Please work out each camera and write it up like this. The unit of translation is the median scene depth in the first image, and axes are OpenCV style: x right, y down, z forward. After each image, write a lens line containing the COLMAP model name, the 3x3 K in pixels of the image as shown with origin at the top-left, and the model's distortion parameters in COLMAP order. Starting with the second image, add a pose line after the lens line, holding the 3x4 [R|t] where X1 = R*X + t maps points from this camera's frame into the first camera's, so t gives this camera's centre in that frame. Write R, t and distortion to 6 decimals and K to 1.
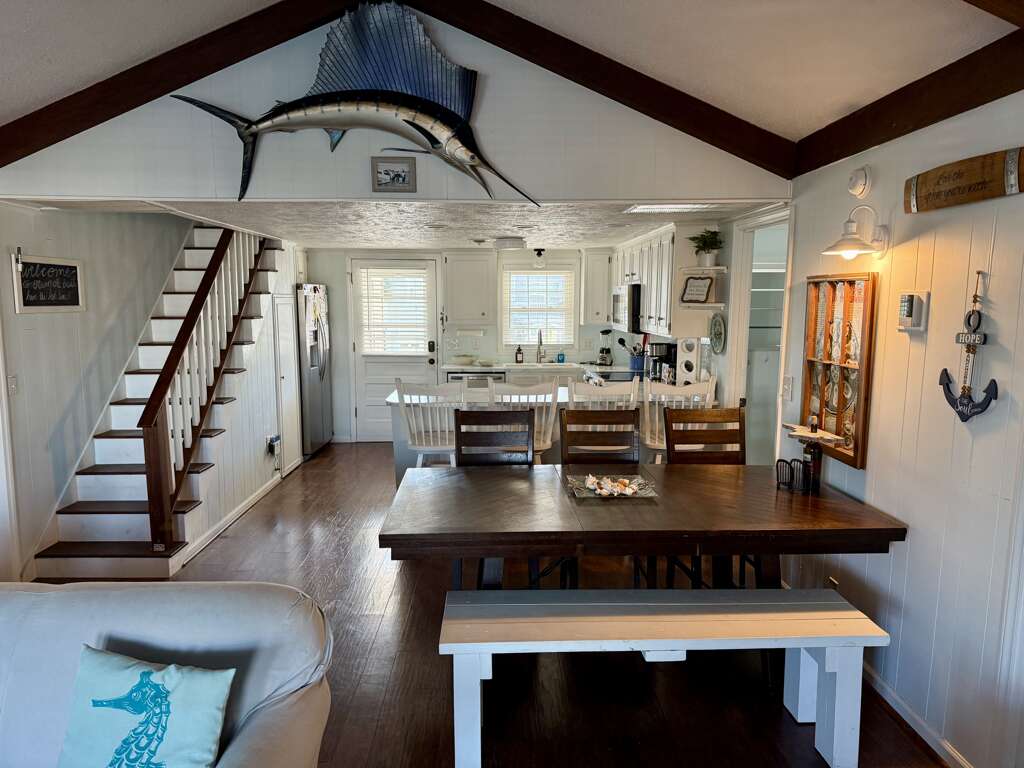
lens RADIAL K [[703.9, 0, 511.8], [0, 703.9, 394.3], [0, 0, 1]] dist [-0.000811, -0.002688]
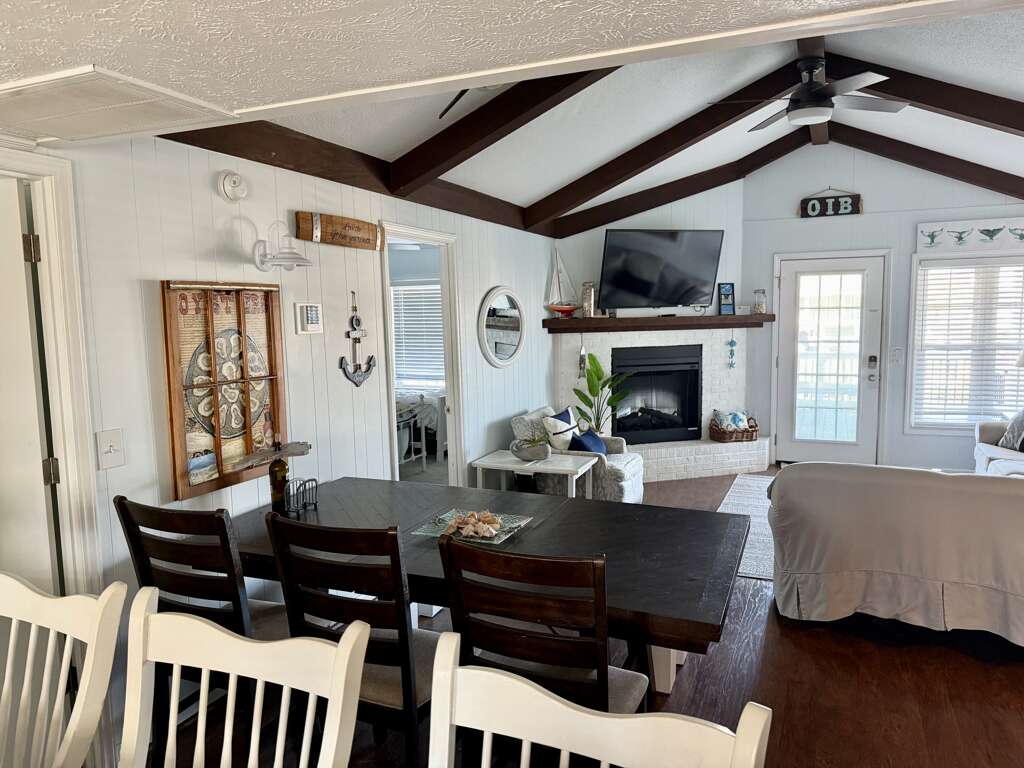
lens RADIAL K [[739.1, 0, 495.8], [0, 739.1, 391.5], [0, 0, 1]] dist [0.004120, -0.024492]
pose [[-0.893579, -0.034998, 0.447539, -0.365255], [0.078166, 0.969596, 0.231892, -0.300606], [-0.442048, 0.242196, -0.863675, 2.233319]]
